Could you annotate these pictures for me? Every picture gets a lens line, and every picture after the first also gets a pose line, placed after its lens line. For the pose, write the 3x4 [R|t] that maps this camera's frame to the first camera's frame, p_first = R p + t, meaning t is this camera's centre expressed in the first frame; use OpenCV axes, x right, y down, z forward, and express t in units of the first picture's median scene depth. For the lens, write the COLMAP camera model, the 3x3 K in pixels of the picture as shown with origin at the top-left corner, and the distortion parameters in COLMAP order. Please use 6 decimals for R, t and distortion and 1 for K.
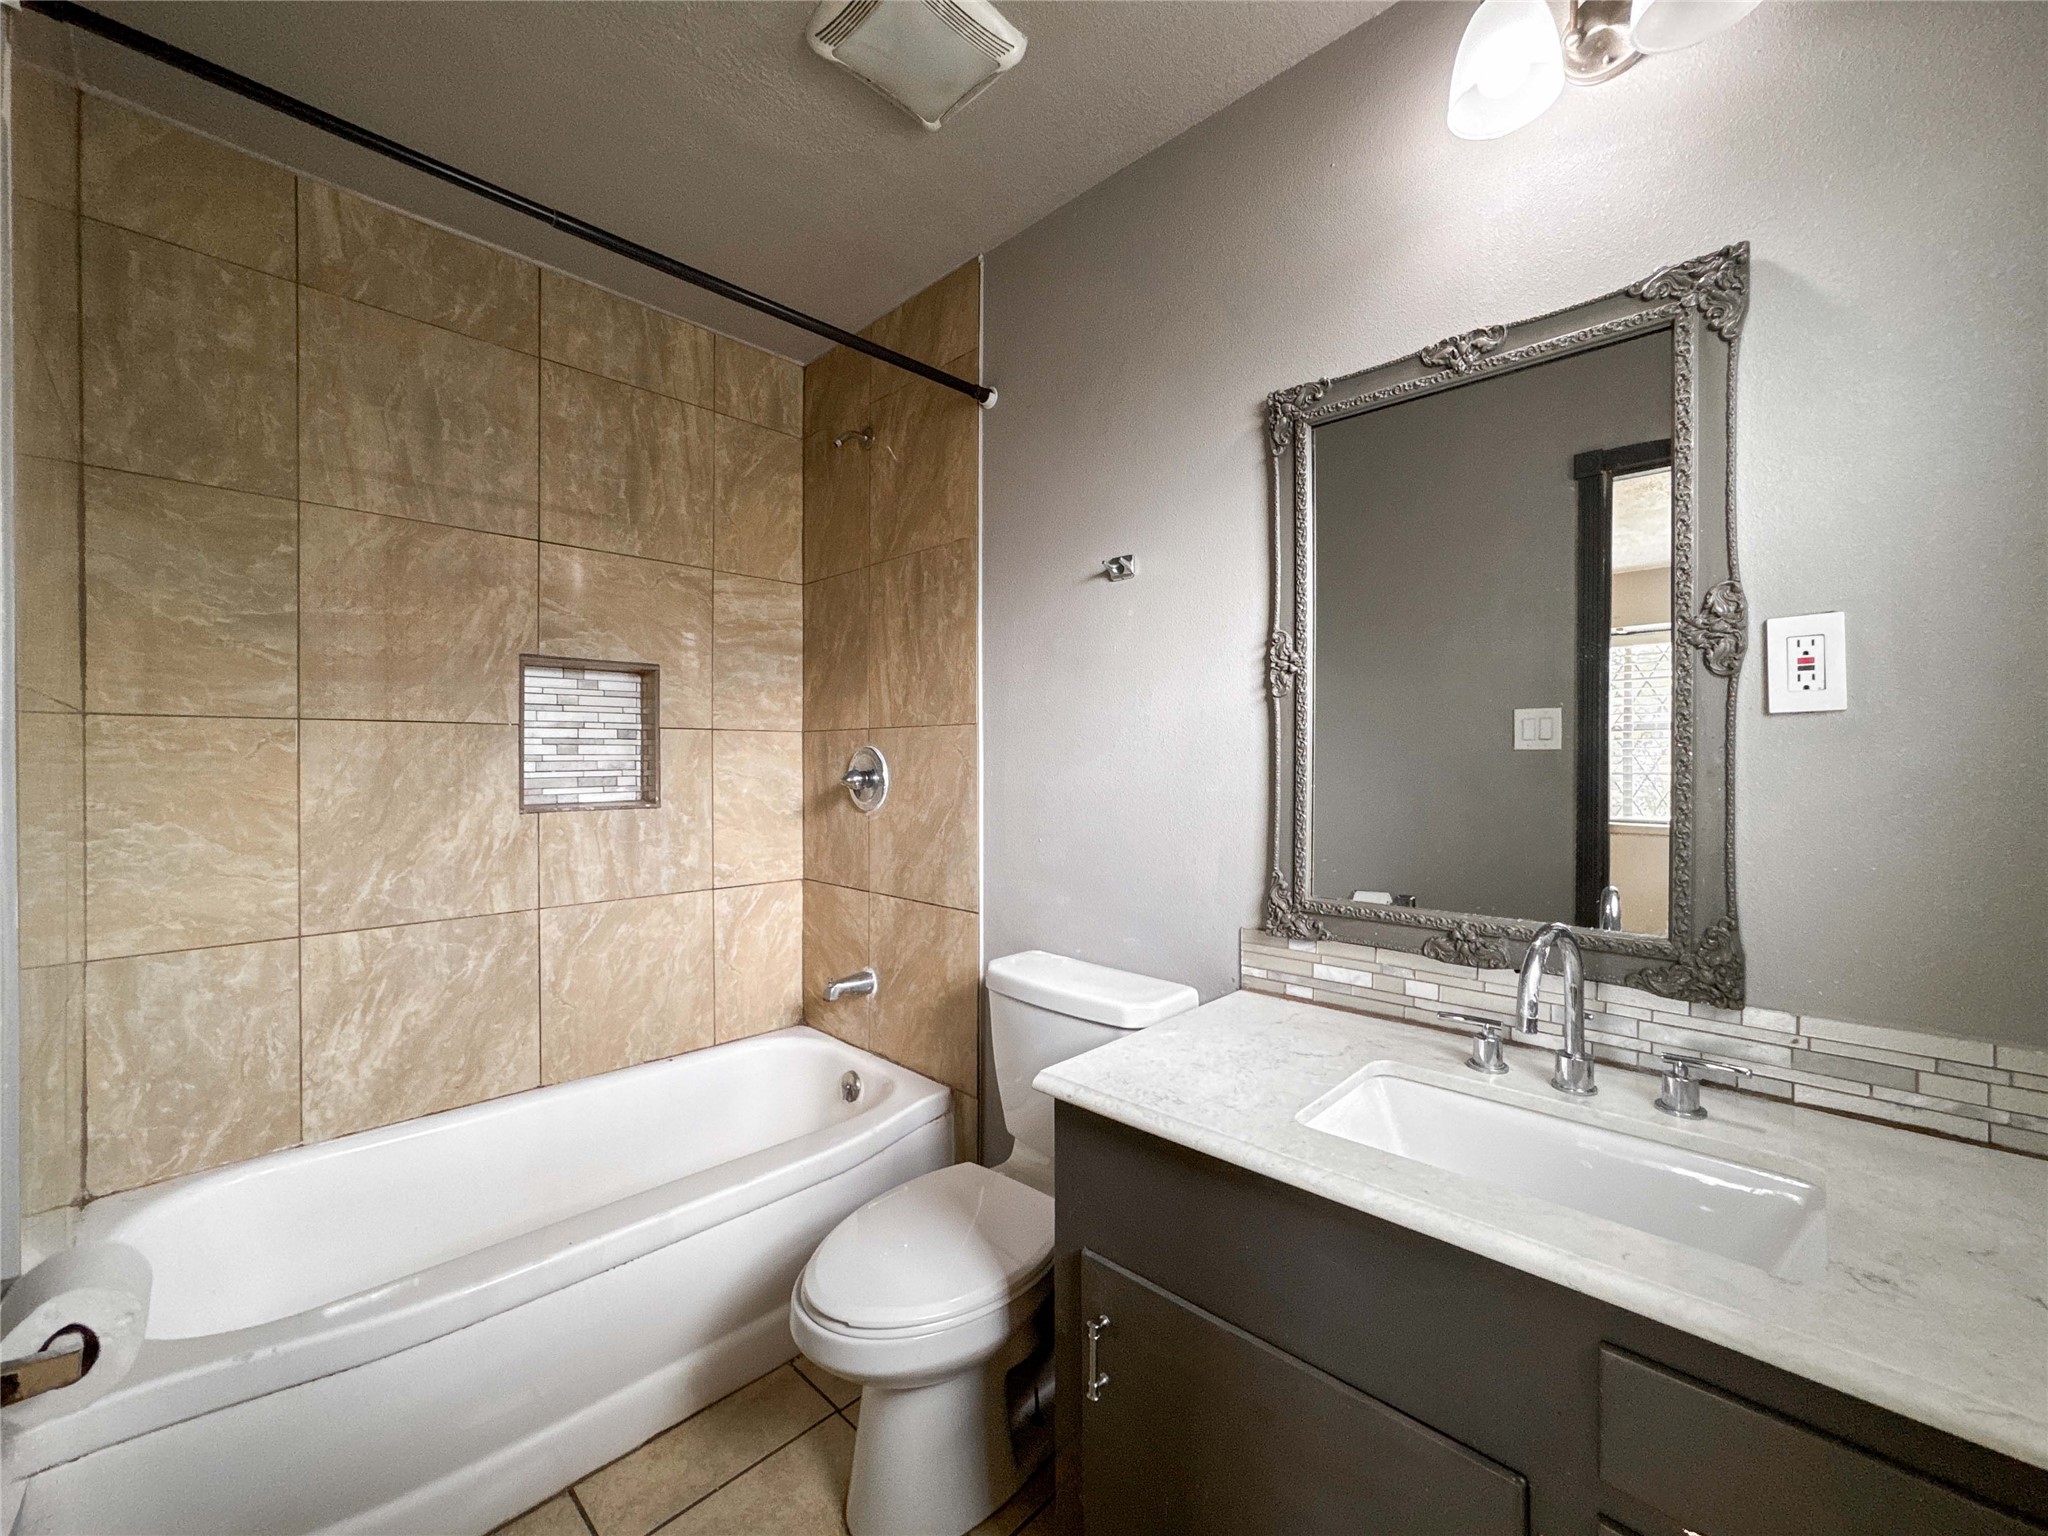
lens RADIAL K [[838.4, 0, 1030.0], [0, 838.4, 767.1], [0, 0, 1]] dist [-0.034591, 0.014068]
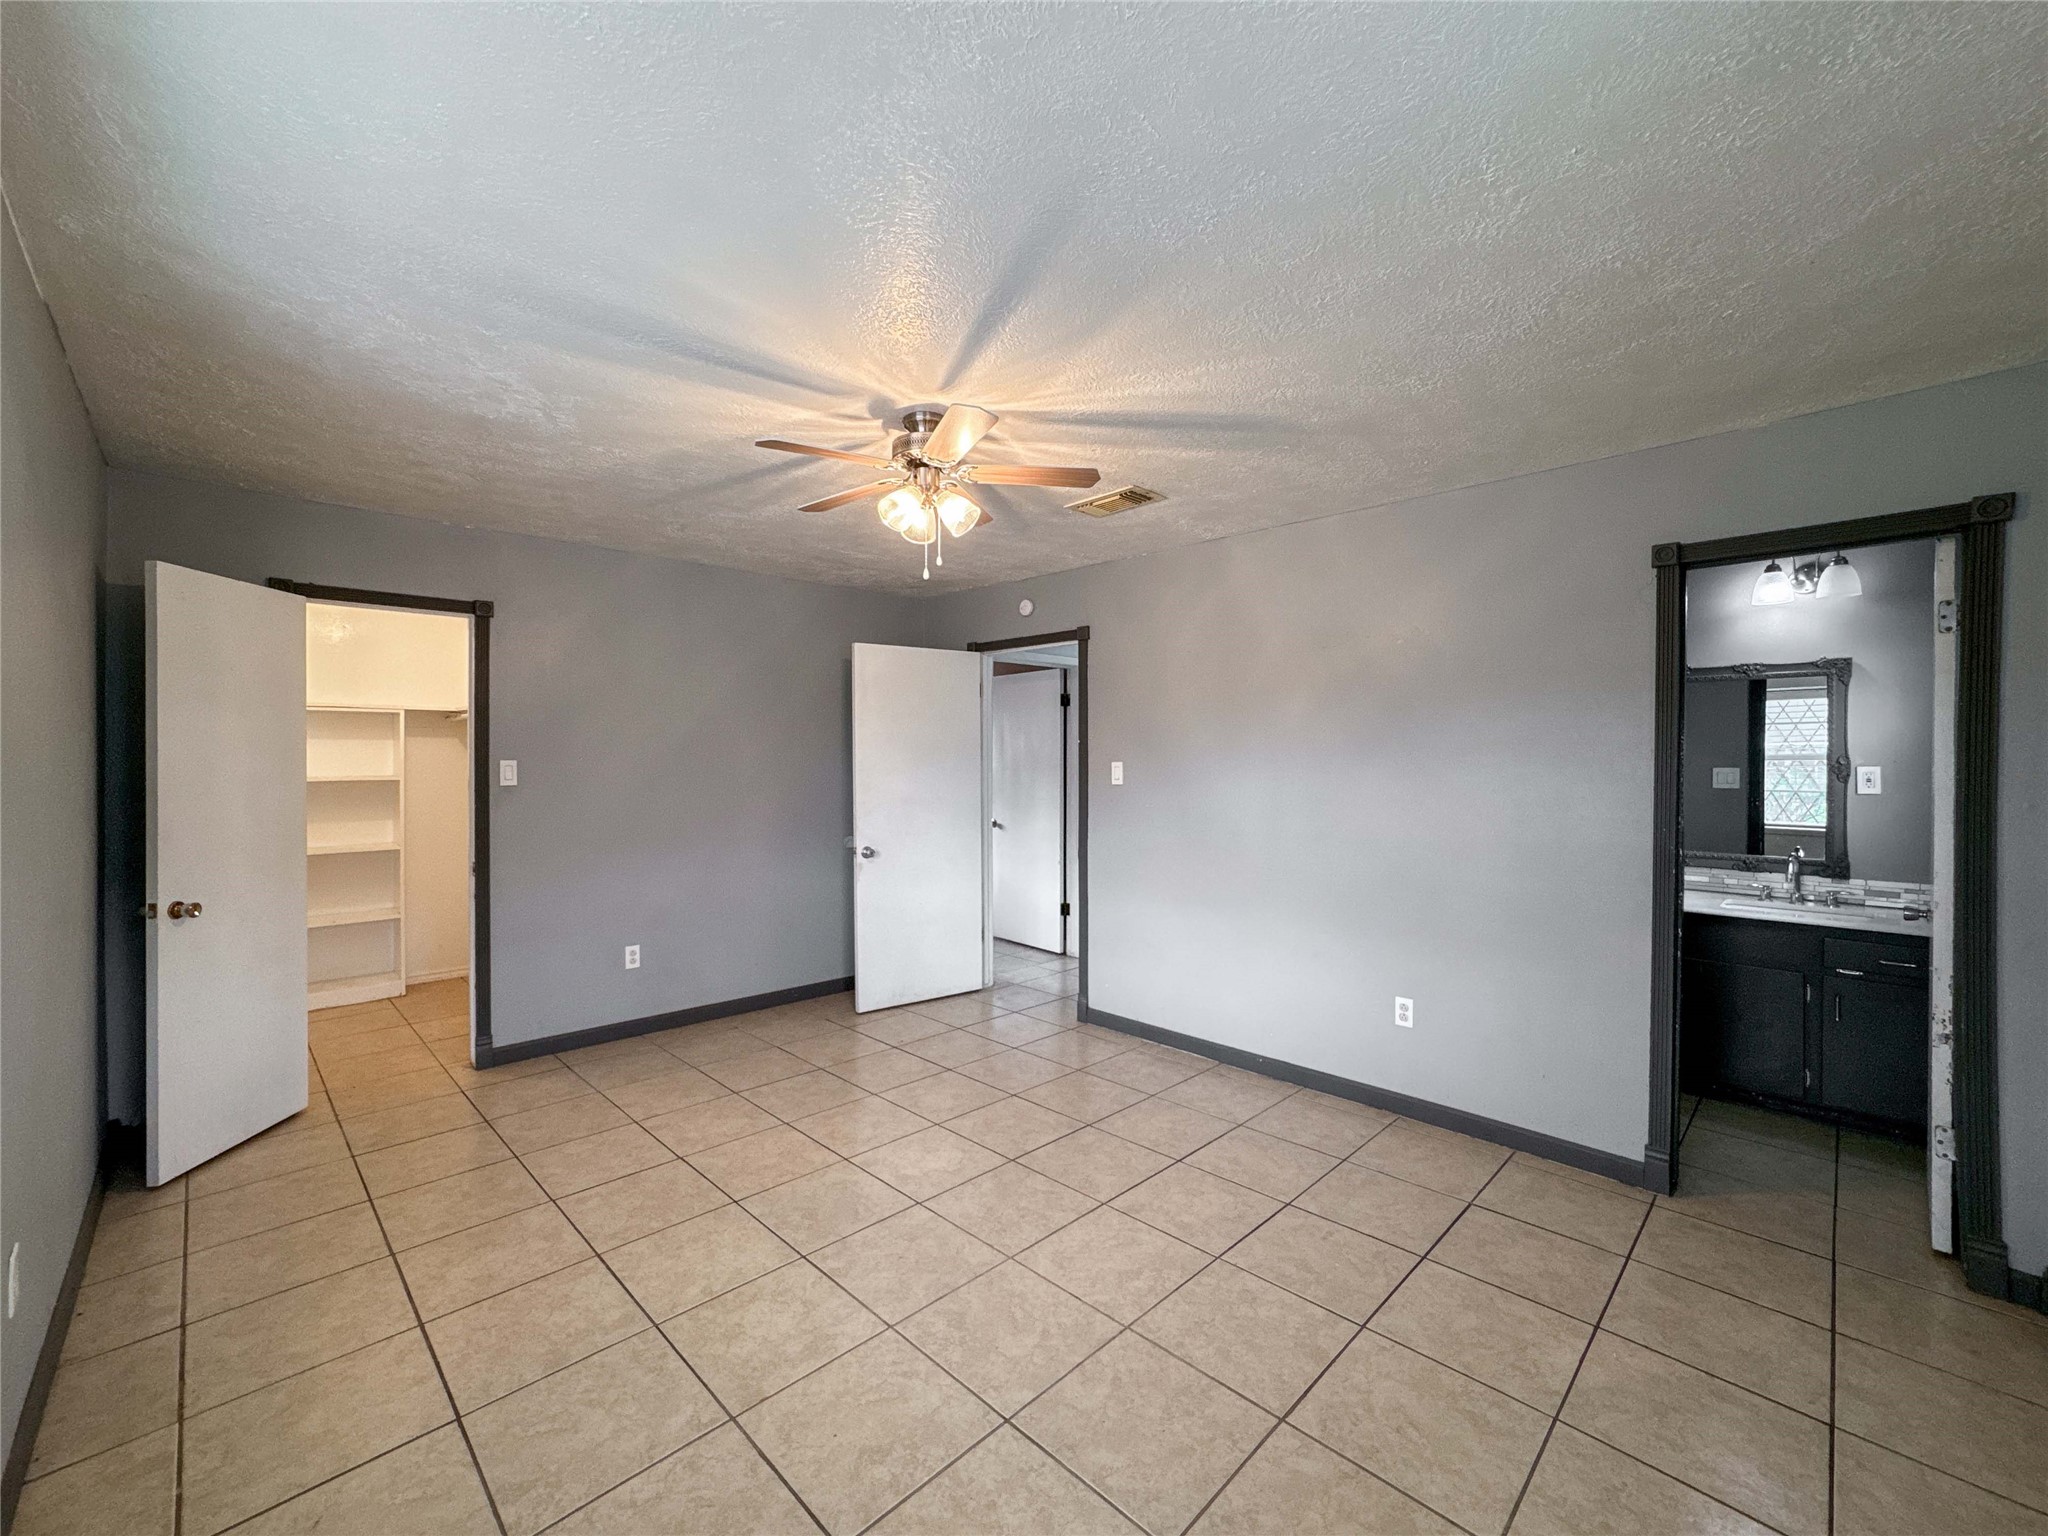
lens RADIAL K [[838.4, 0, 1017.0], [0, 838.4, 763.0], [0, 0, 1]] dist [-0.034591, 0.014068]
pose [[0.999743, -0.003269, -0.022414, -2.479393], [0.003371, 0.999984, 0.004529, -0.216501], [0.022399, -0.004603, 0.999739, -2.453030]]
